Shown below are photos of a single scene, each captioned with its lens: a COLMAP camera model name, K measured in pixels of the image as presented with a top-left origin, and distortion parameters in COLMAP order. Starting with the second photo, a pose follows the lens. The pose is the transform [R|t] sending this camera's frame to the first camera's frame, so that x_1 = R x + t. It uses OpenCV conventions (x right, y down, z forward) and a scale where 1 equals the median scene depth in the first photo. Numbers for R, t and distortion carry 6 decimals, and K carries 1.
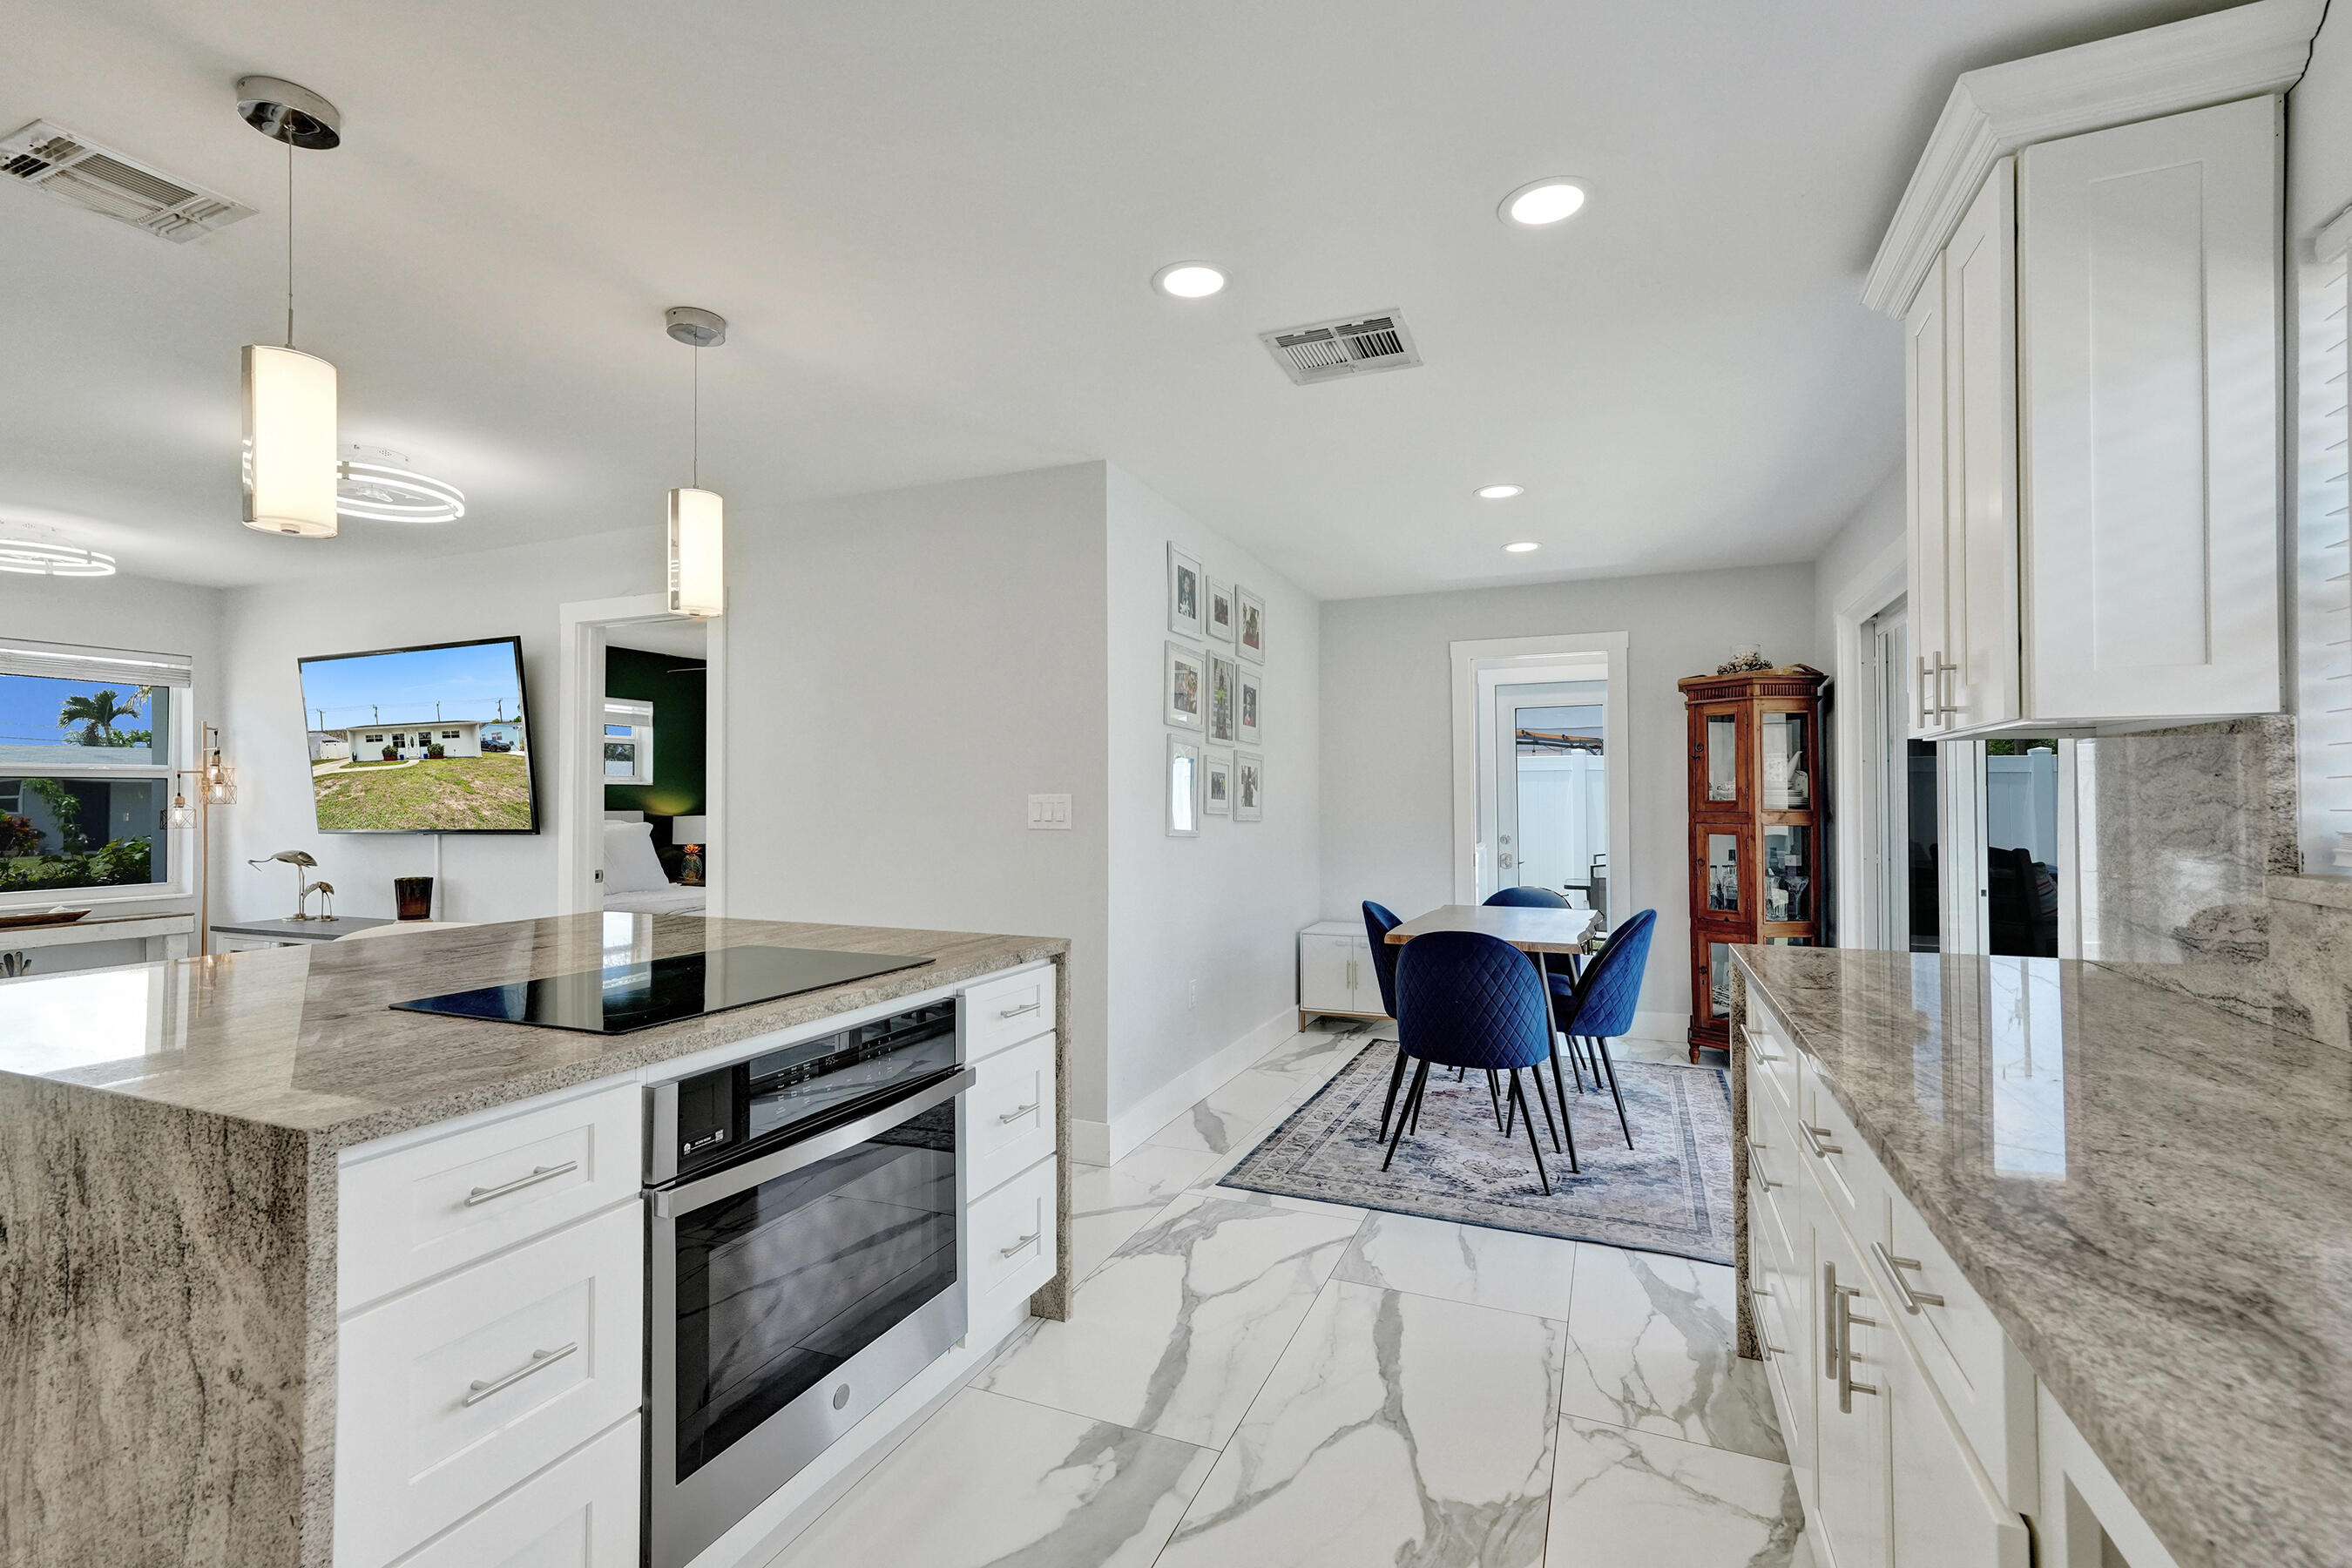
lens RADIAL K [[1044.2, 0, 1168.6], [0, 1044.2, 781.9], [0, 0, 1]] dist [-0.001469, 0.009559]
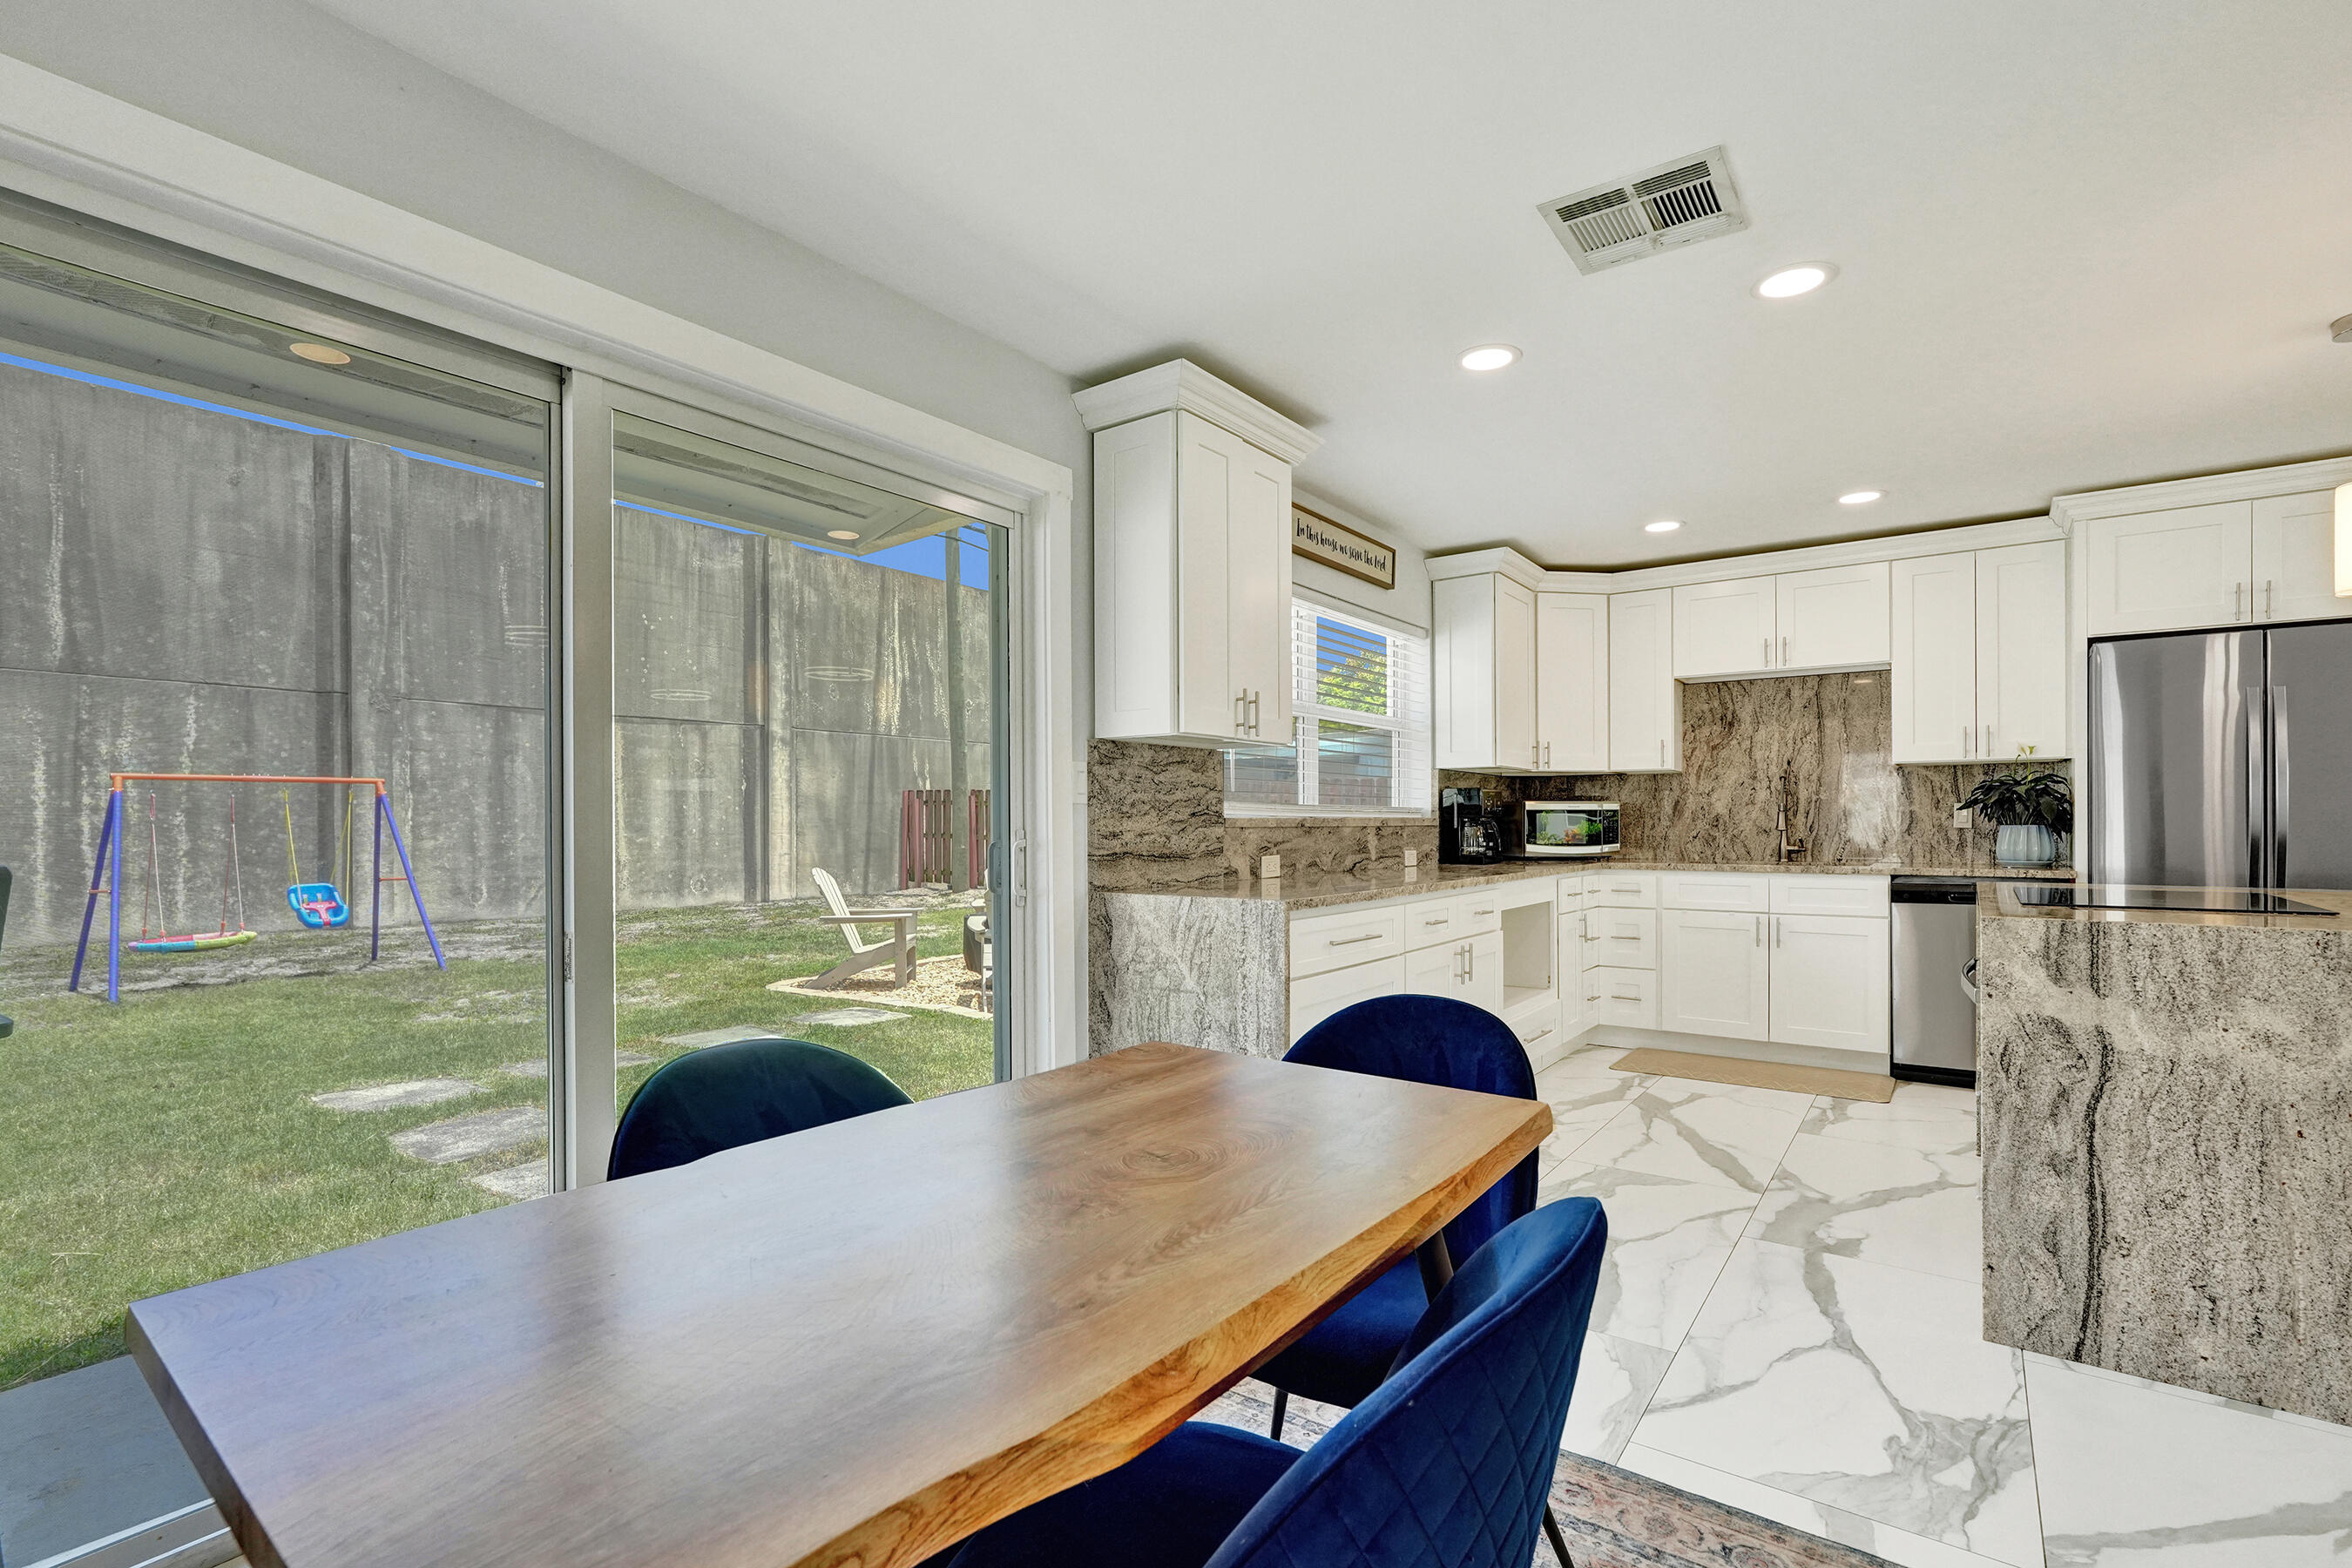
lens RADIAL K [[1072.7, 0, 1158.5], [0, 1072.7, 820.4], [0, 0, 1]] dist [-0.002298, 0.000567]
pose [[-0.971461, 0.005992, 0.237125, 0.277415], [0.002312, 0.999873, -0.015795, 0.060652], [-0.237190, -0.014796, -0.971351, 1.540817]]
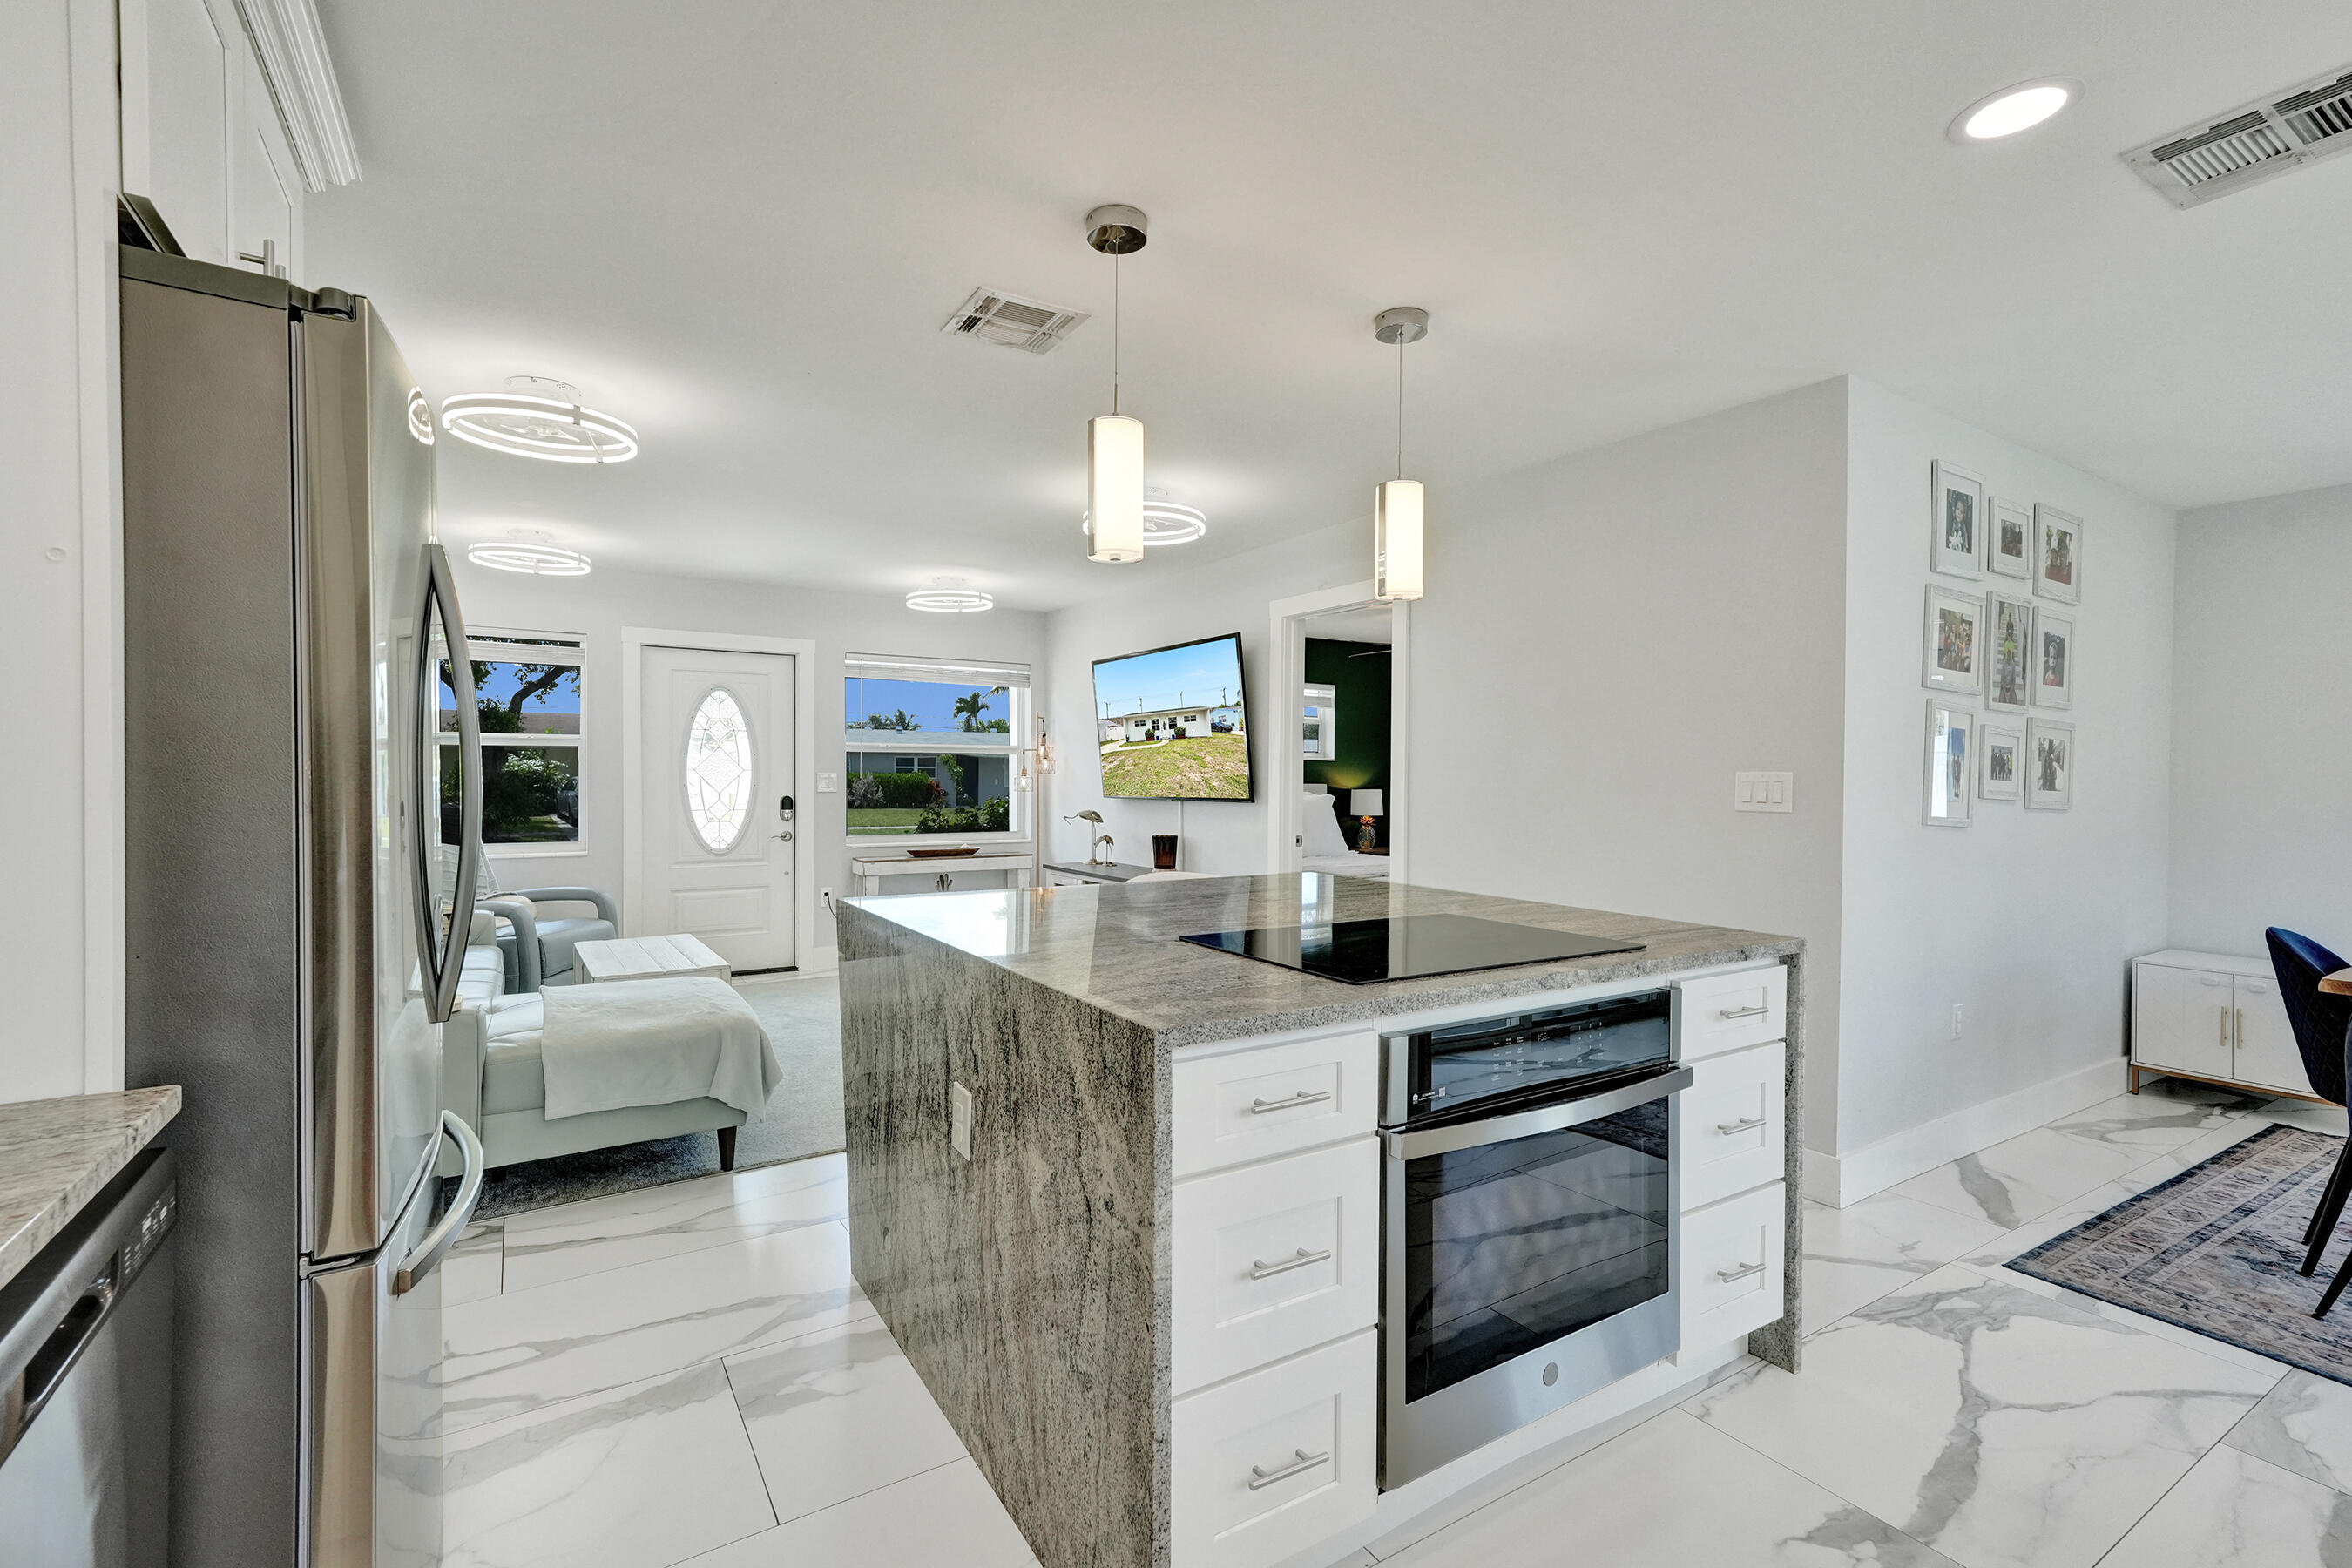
lens RADIAL K [[1043.9, 0, 1176.0], [0, 1043.9, 784.0], [0, 0, 1]] dist [0.000921, 0.008916]
pose [[0.825631, 0.015416, -0.563999, -0.028828], [-0.001790, 0.999693, 0.024705, 0.001330], [0.564207, -0.019387, 0.825406, -0.006423]]
